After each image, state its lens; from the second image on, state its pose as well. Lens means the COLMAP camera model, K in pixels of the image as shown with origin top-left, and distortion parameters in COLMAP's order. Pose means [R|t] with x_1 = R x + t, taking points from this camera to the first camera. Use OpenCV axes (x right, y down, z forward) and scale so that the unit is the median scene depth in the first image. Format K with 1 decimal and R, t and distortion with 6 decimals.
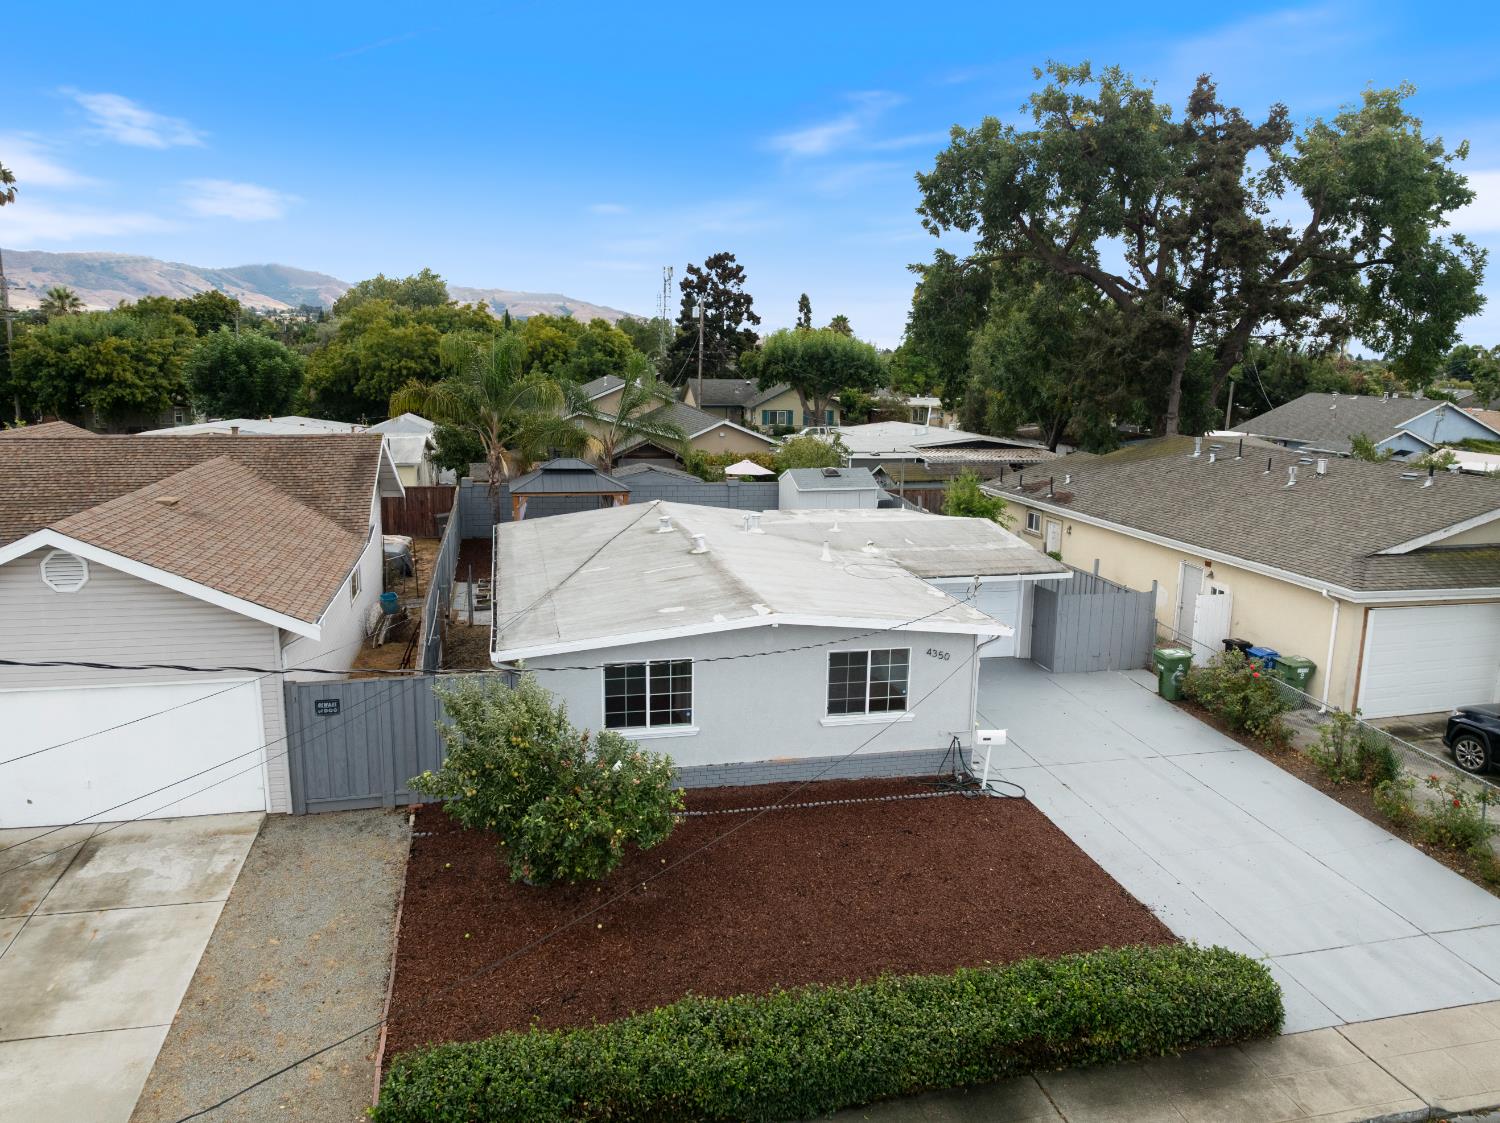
lens RADIAL K [[1078.5, 0, 750.0], [0, 1078.5, 561.5], [0, 0, 1]] dist [-0.032439, -0.000632]
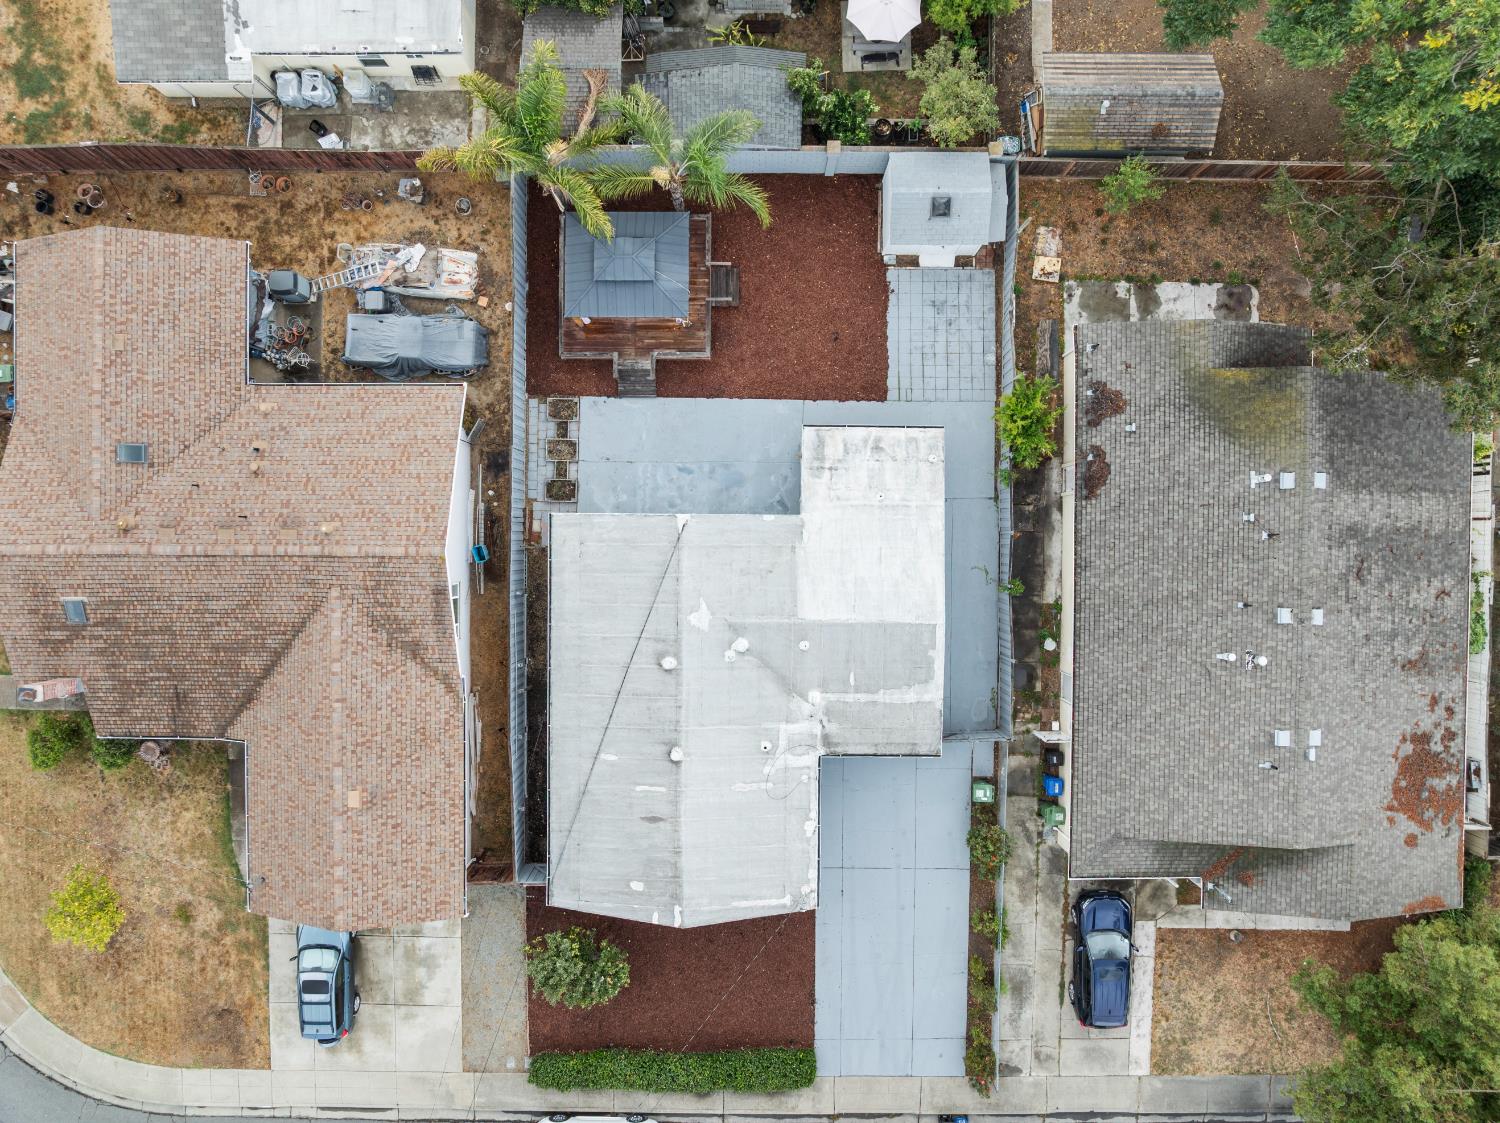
lens RADIAL K [[1057.1, 0, 750.0], [0, 1057.1, 561.5], [0, 0, 1]] dist [-0.033167, 0.002609]
pose [[0.972669, 0.231769, -0.014063, 0.011831], [-0.025170, 0.165451, 0.985897, -1.465330], [0.230827, -0.958597, 0.166763, 0.994908]]
